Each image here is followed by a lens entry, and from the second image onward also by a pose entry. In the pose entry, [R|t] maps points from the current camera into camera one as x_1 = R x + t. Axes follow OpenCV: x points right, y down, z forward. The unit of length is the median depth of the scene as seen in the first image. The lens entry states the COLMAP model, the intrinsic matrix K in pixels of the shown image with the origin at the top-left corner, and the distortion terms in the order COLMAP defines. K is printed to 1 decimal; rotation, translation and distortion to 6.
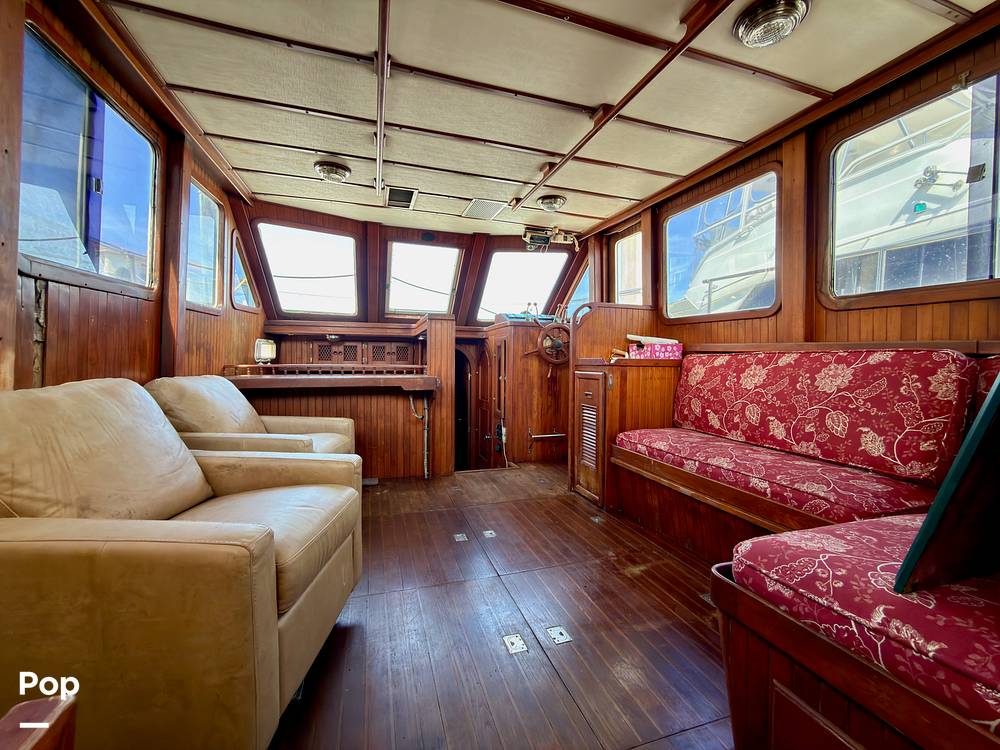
lens RADIAL K [[403.5, 0, 500.3], [0, 403.5, 371.1], [0, 0, 1]] dist [-0.000010, 0.000016]
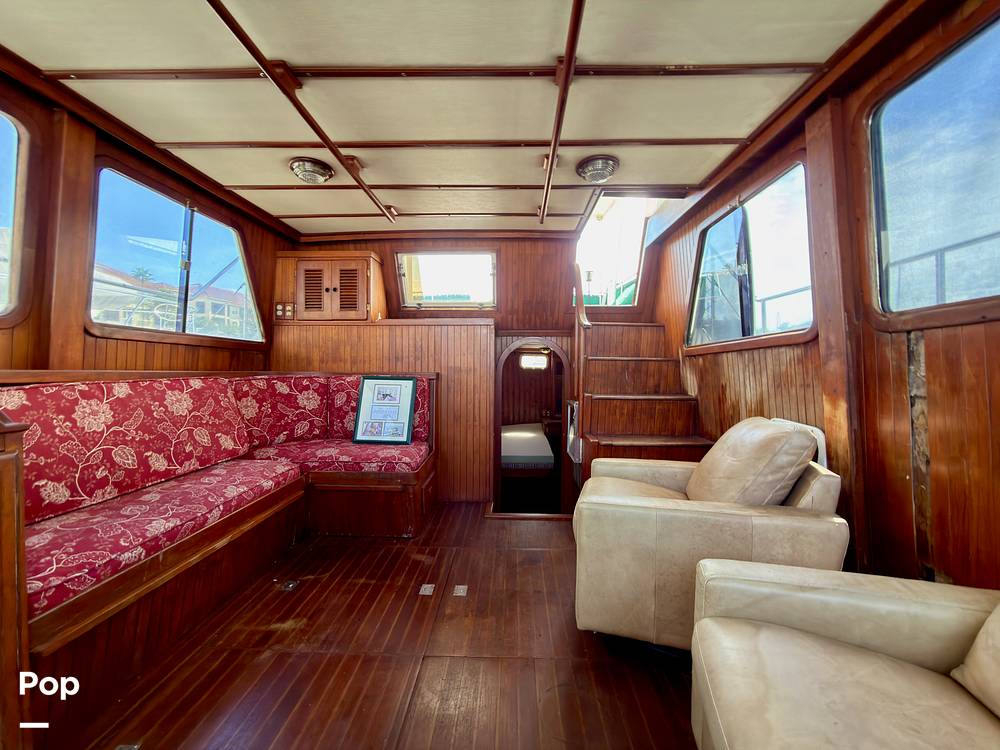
lens RADIAL K [[403.5, 0, 499.5], [0, 403.5, 372.5], [0, 0, 1]] dist [-0.000010, 0.000016]
pose [[-0.942234, -0.023135, 0.334156, -0.398517], [-0.006725, 0.998717, 0.050181, -0.122860], [-0.334888, 0.045035, -0.941181, 1.625238]]
